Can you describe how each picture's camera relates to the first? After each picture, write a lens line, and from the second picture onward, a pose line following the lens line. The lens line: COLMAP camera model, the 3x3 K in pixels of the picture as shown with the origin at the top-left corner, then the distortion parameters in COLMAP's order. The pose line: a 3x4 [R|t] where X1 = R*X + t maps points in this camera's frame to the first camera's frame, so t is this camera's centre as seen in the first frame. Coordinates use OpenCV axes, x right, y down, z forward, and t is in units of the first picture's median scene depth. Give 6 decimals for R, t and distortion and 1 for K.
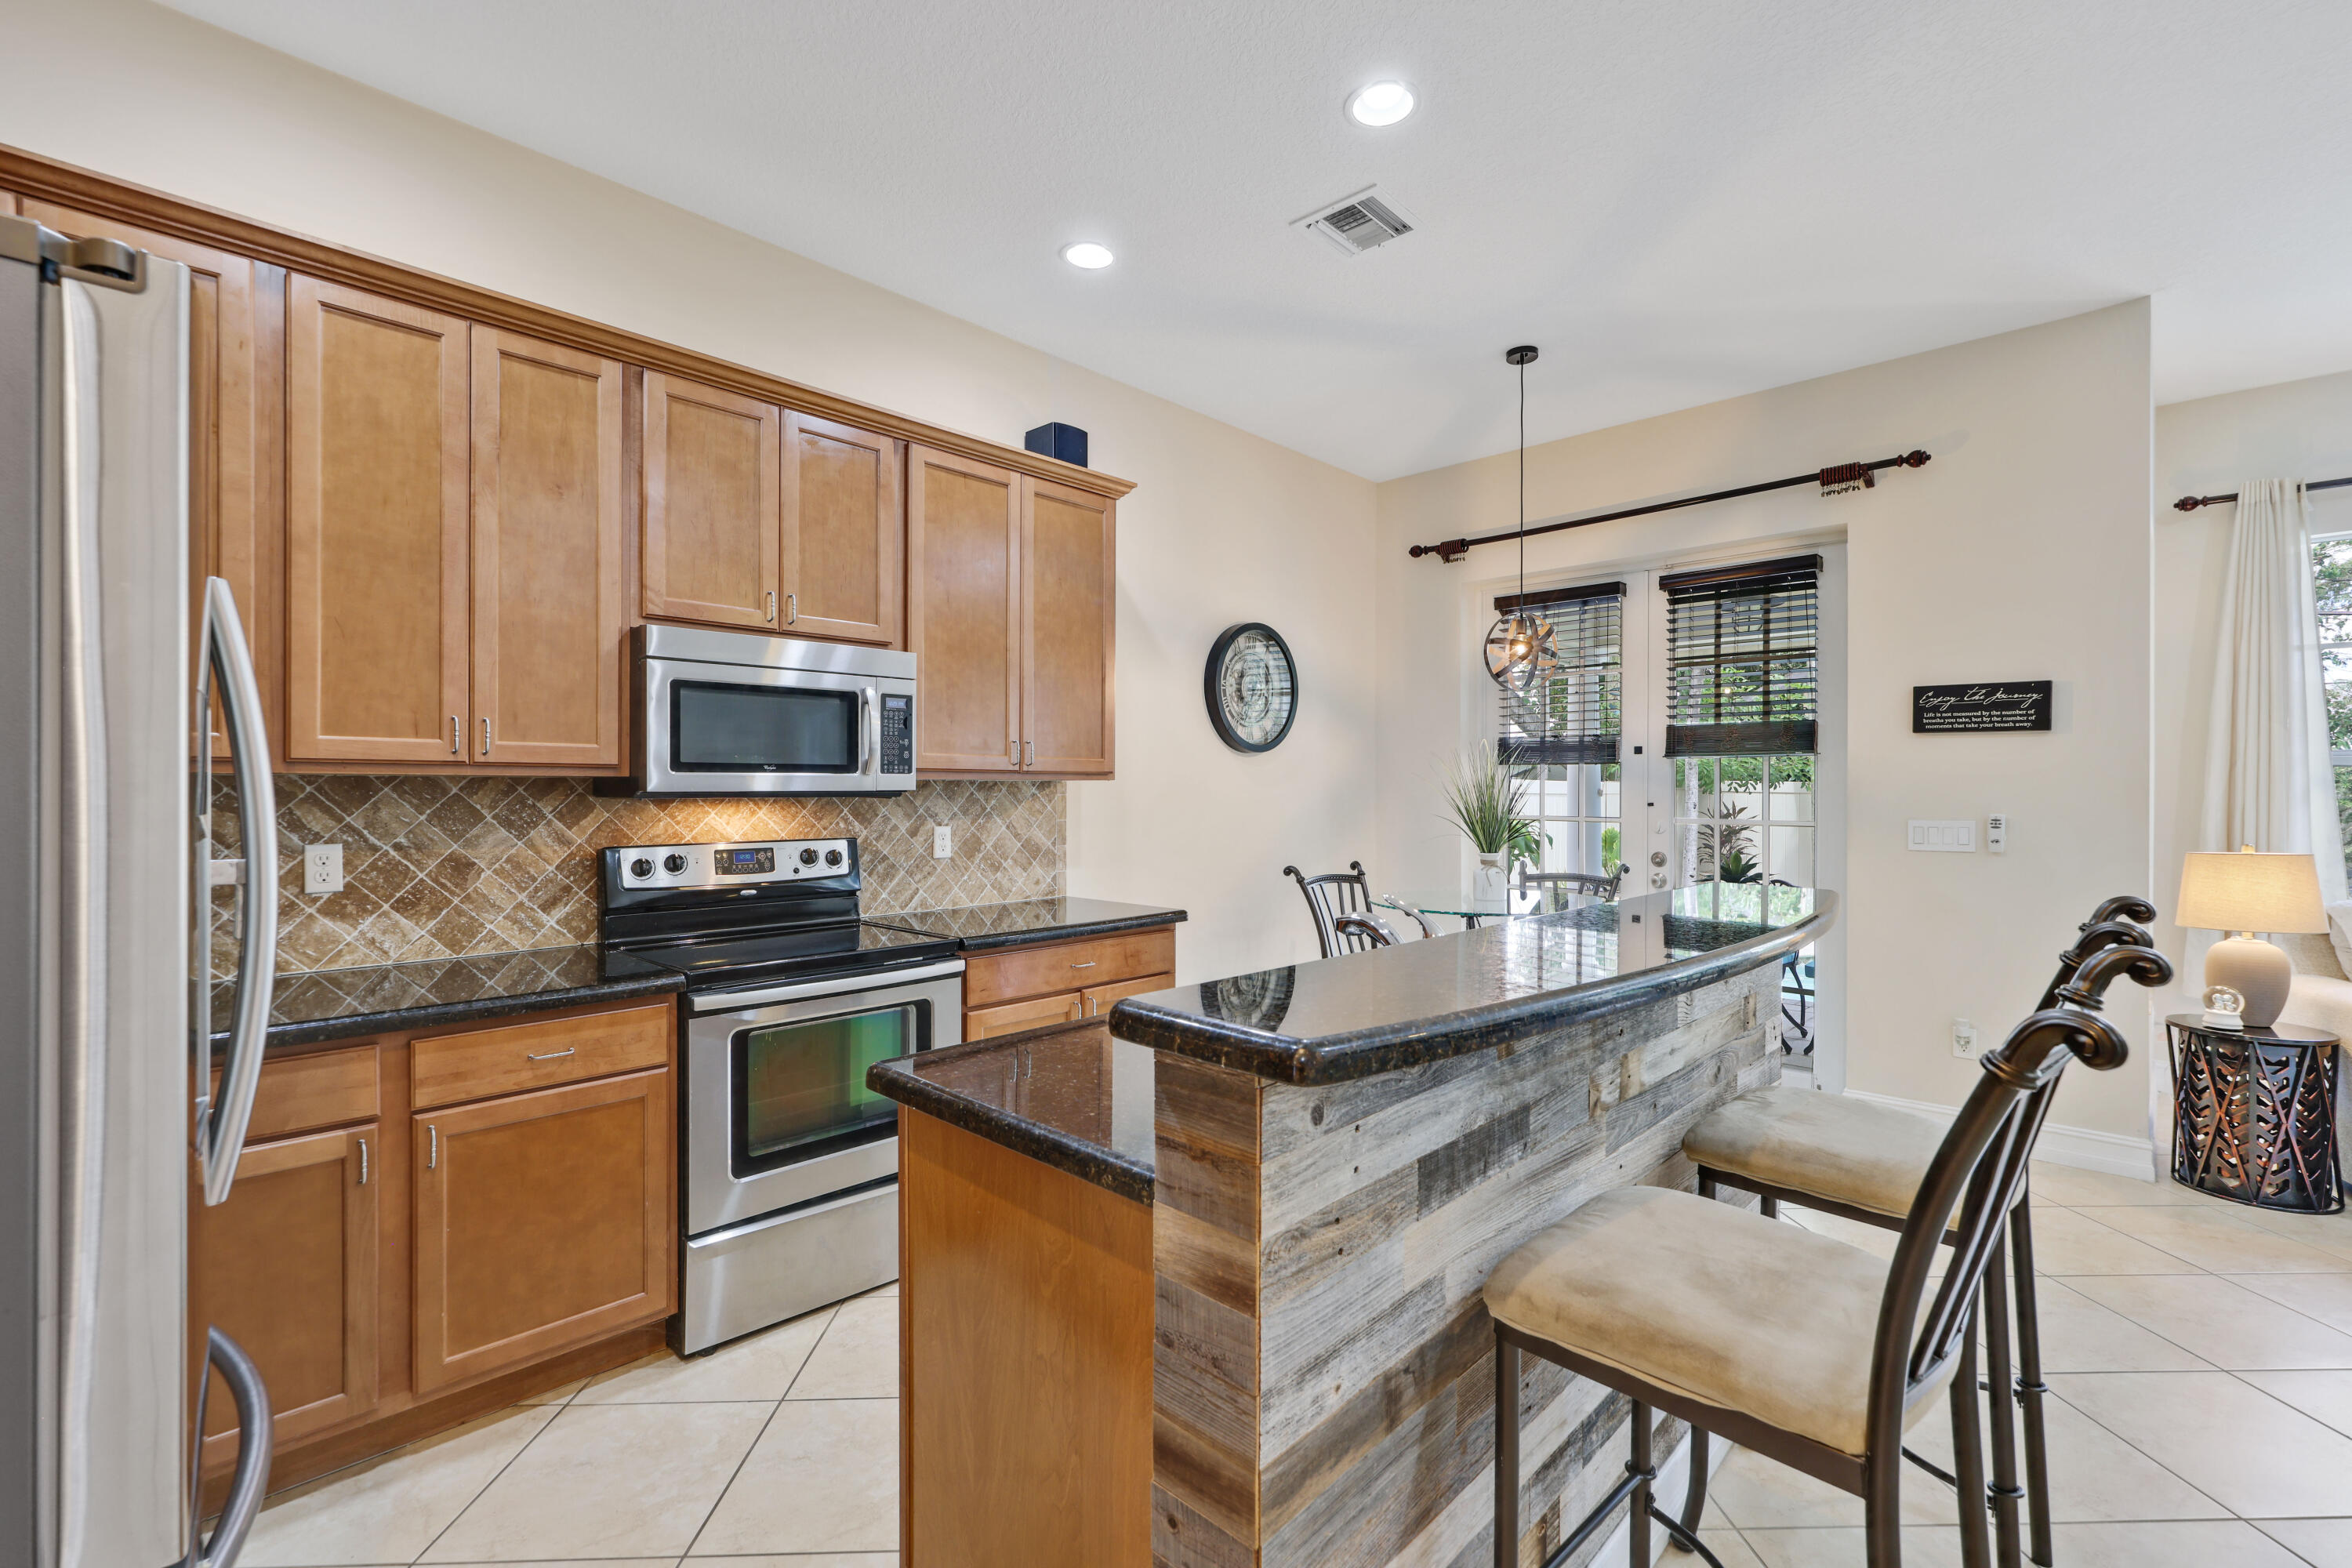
lens RADIAL K [[1007.1, 0, 1178.7], [0, 1007.1, 792.1], [0, 0, 1]] dist [-0.002934, 0.000836]
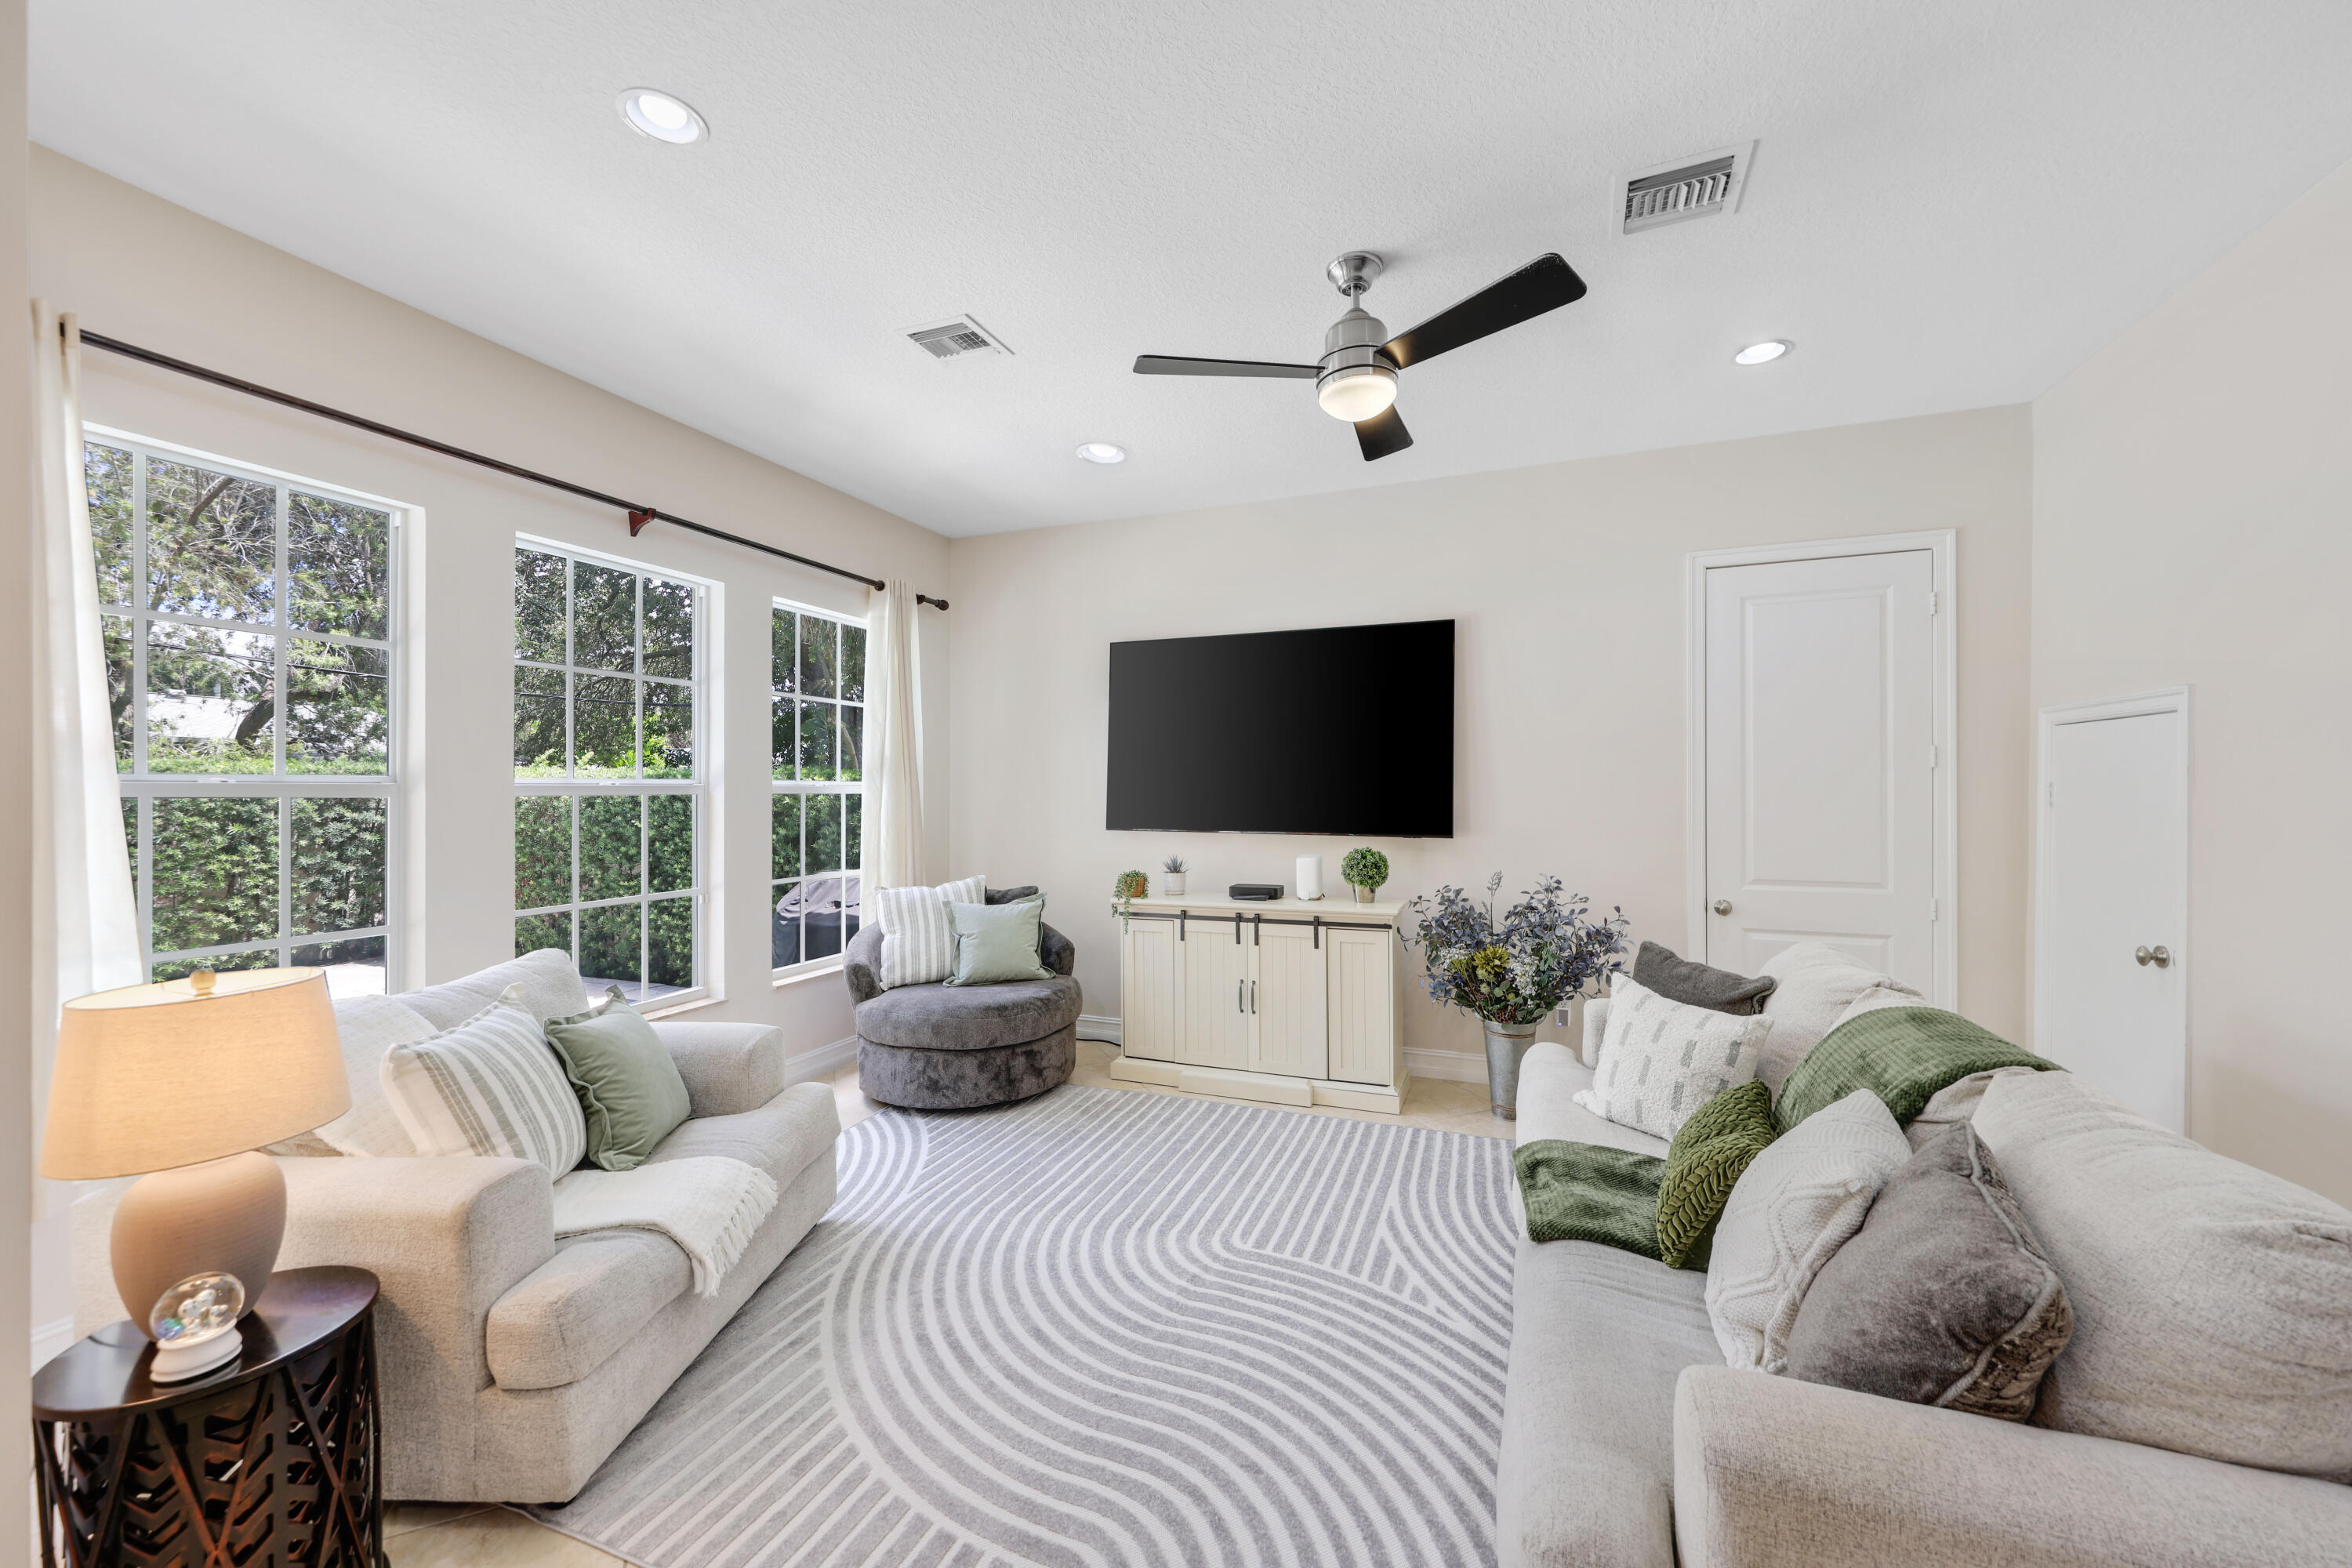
lens RADIAL K [[888.6, 0, 1159.9], [0, 888.6, 794.5], [0, 0, 1]] dist [-0.000514, 0.000329]
pose [[-0.364192, -0.007164, 0.931296, 0.429038], [0.002411, 0.999960, 0.008635, -0.035493], [-0.931321, 0.005390, -0.364160, 0.655821]]
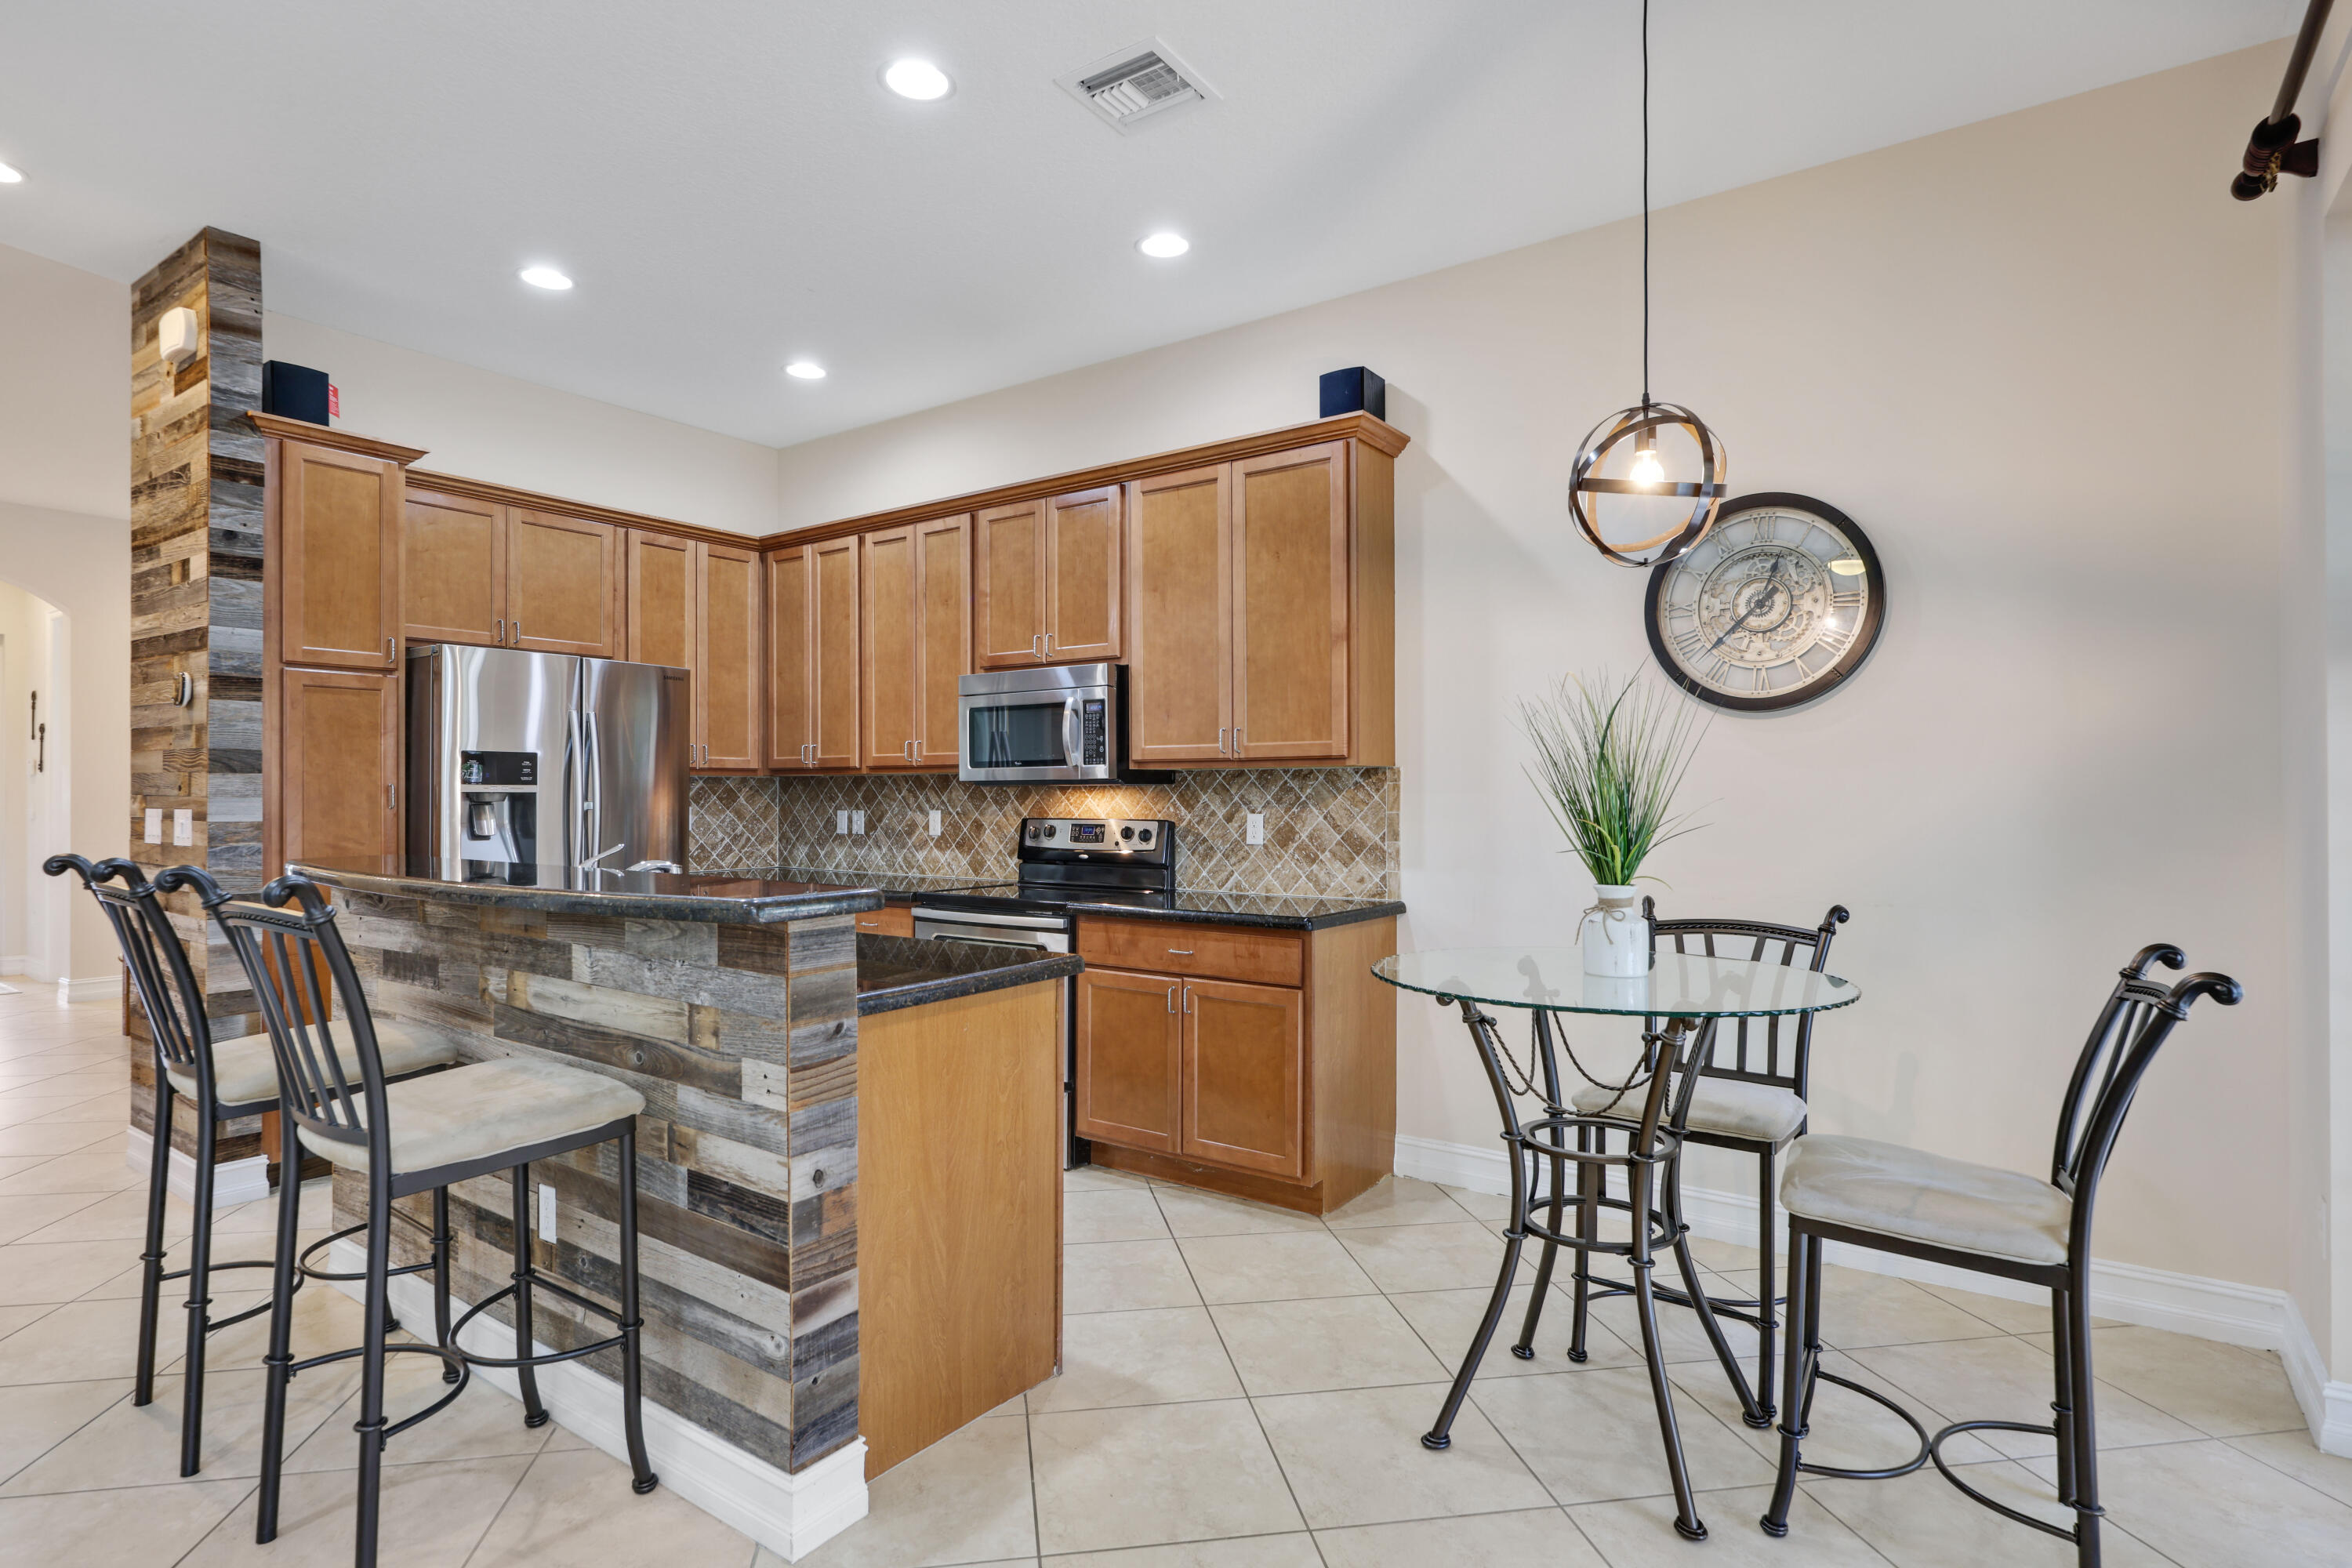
lens RADIAL K [[1199.3, 0, 1184.3], [0, 1199.3, 788.8], [0, 0, 1]] dist [-0.002386, 0.001778]
pose [[0.145196, -0.005729, -0.989386, 0.942576], [-0.001318, 0.999981, -0.005984, 0.015228], [0.989402, 0.002173, 0.145186, 0.727616]]
